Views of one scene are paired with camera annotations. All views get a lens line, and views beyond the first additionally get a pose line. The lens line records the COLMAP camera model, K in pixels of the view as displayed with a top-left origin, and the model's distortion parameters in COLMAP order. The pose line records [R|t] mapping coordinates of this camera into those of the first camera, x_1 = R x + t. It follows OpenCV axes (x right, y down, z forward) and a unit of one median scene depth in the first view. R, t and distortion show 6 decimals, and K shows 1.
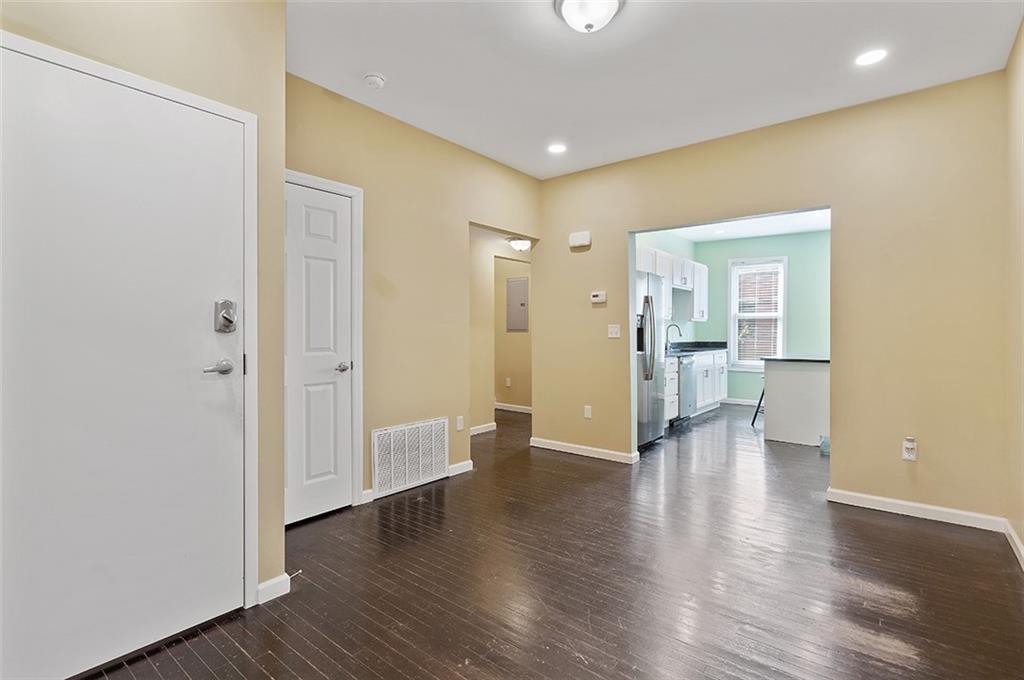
lens RADIAL K [[473.5, 0, 517.9], [0, 473.5, 335.6], [0, 0, 1]] dist [-0.000134, -0.000126]
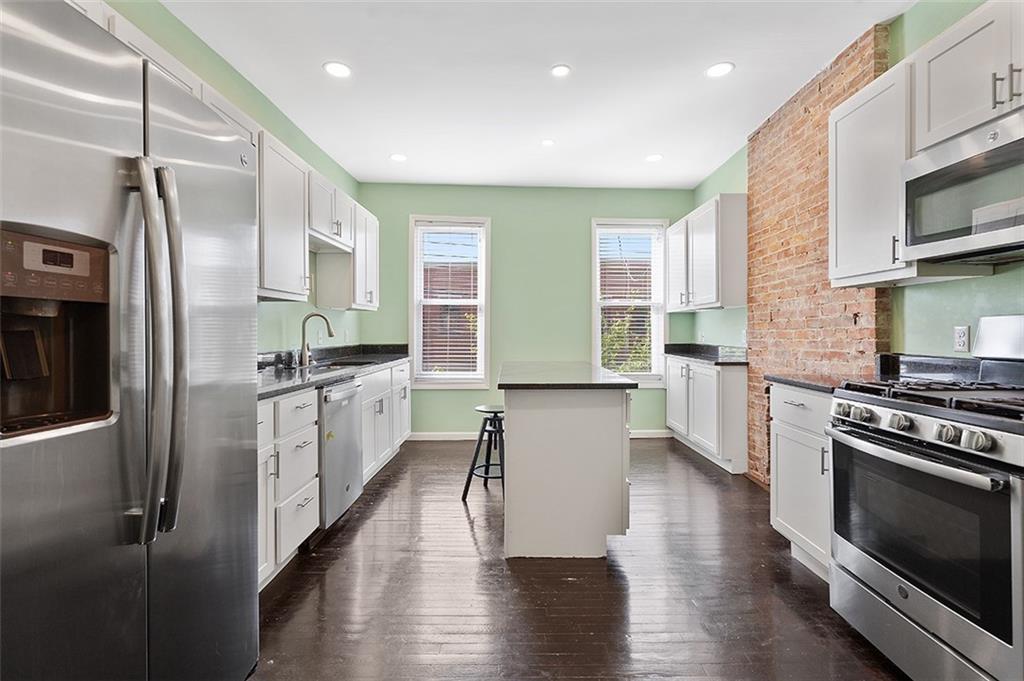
lens RADIAL K [[473.5, 0, 517.9], [0, 473.5, 336.1], [0, 0, 1]] dist [-0.000134, -0.000126]
pose [[0.777279, -0.010167, 0.629074, 0.349726], [0.004420, 0.999933, 0.010699, -0.006853], [-0.629141, -0.005535, 0.777272, 0.924469]]
